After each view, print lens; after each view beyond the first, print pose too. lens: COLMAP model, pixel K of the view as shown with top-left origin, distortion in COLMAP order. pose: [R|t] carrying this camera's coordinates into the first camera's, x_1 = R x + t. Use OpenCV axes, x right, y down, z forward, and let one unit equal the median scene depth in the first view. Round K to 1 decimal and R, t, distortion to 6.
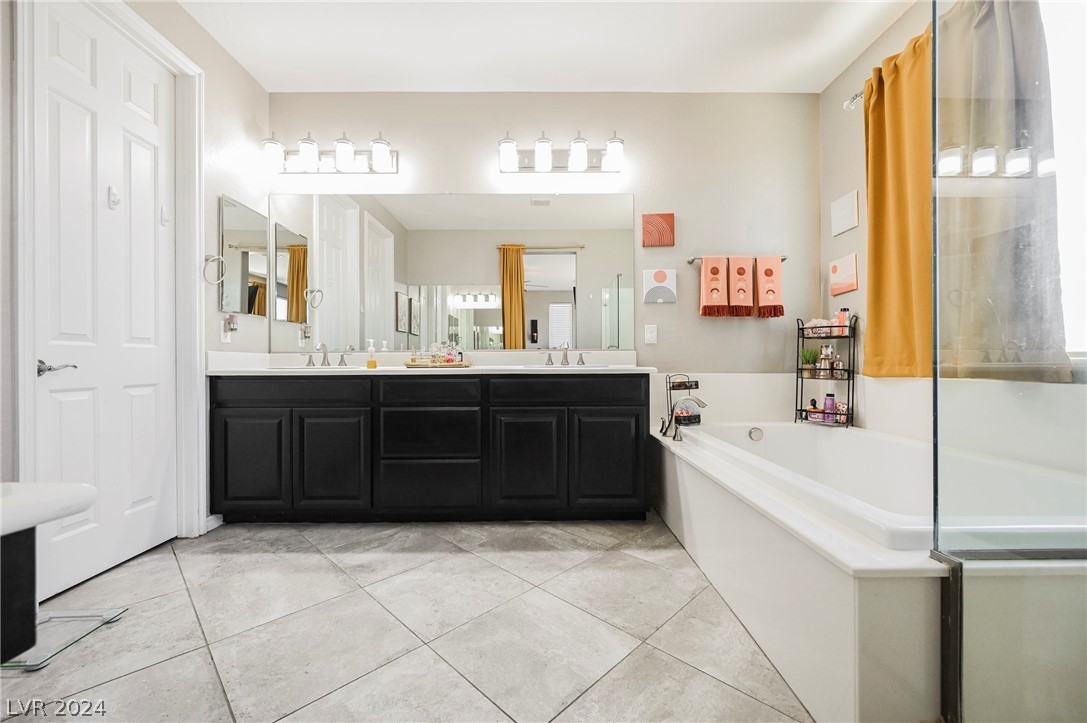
lens RADIAL K [[437.0, 0, 543.5], [0, 437.0, 361.5], [0, 0, 1]] dist [-0.001095, 0.000007]
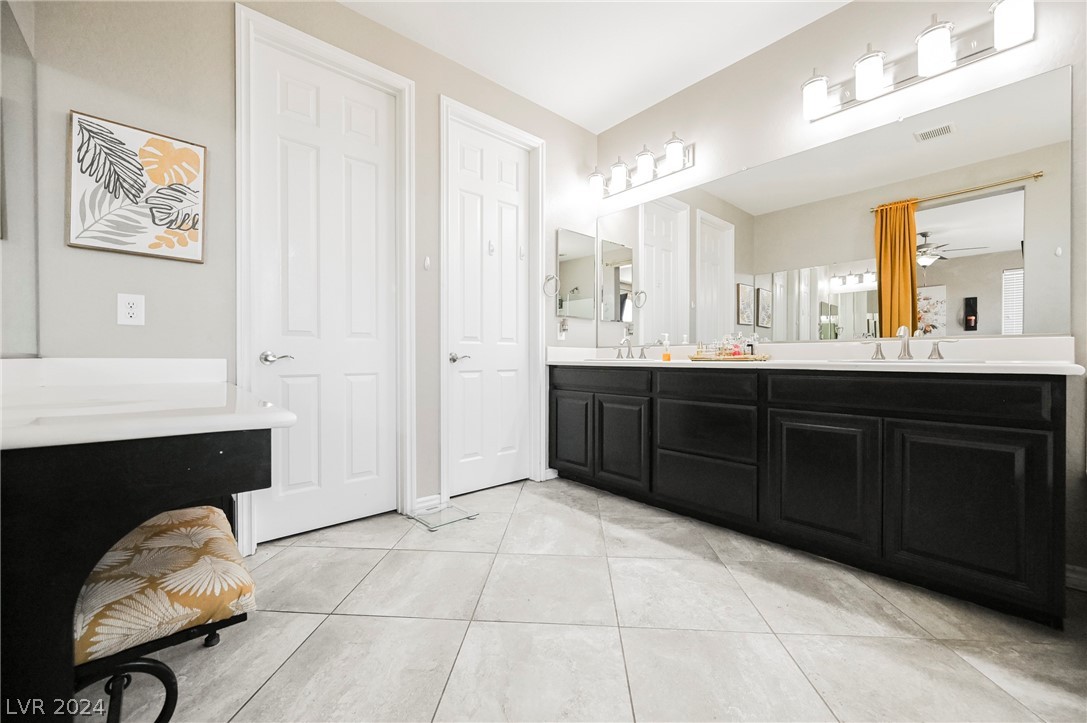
lens RADIAL K [[426.7, 0, 541.2], [0, 426.7, 359.4], [0, 0, 1]] dist [-0.001673, 0.000185]
pose [[0.651280, 0.008419, -0.758791, 0.220159], [-0.003675, 0.999962, 0.007940, 0.005257], [0.758829, -0.002383, 0.651286, 0.124140]]
